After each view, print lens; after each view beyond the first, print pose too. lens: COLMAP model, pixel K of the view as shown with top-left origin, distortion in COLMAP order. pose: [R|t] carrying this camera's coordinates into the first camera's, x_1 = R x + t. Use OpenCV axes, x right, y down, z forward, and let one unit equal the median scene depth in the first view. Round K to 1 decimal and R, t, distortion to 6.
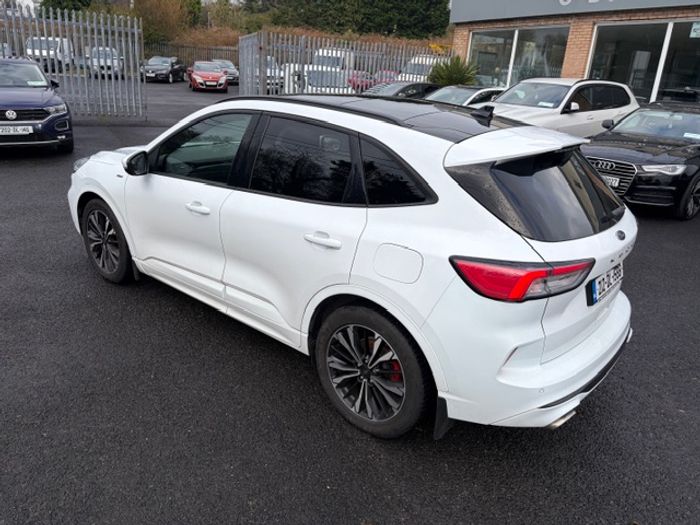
lens RADIAL K [[581.5, 0, 350.0], [0, 581.5, 262.5], [0, 0, 1]] dist [0.008884, 0.008853]
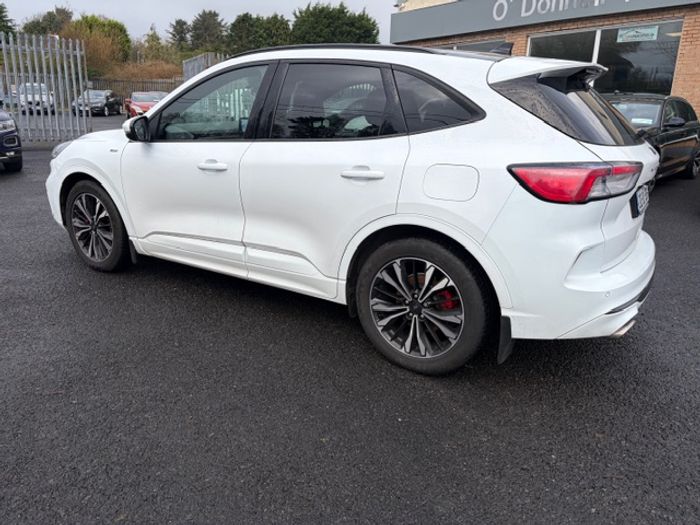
lens RADIAL K [[580.8, 0, 350.0], [0, 580.8, 262.5], [0, 0, 1]] dist [0.013091, -0.014208]
pose [[0.991414, -0.066508, 0.112580, -0.169987], [0.073891, 0.995292, -0.062729, 0.152729], [-0.107878, 0.070509, 0.991661, 0.044292]]
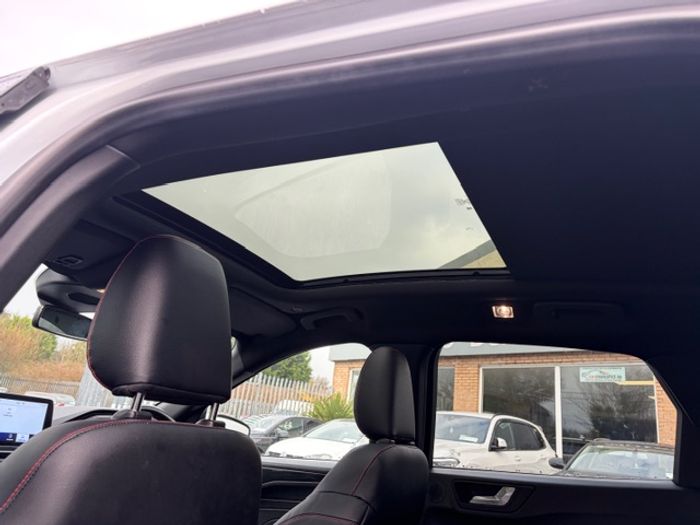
lens RADIAL K [[520.2, 0, 350.0], [0, 520.2, 262.5], [0, 0, 1]] dist [-0.002922, -0.007277]
pose [[0.962834, 0.129445, 0.237054, -0.064714], [0.039436, 0.800893, -0.597508, -0.119883], [-0.267199, 0.584649, 0.766022, 0.963882]]
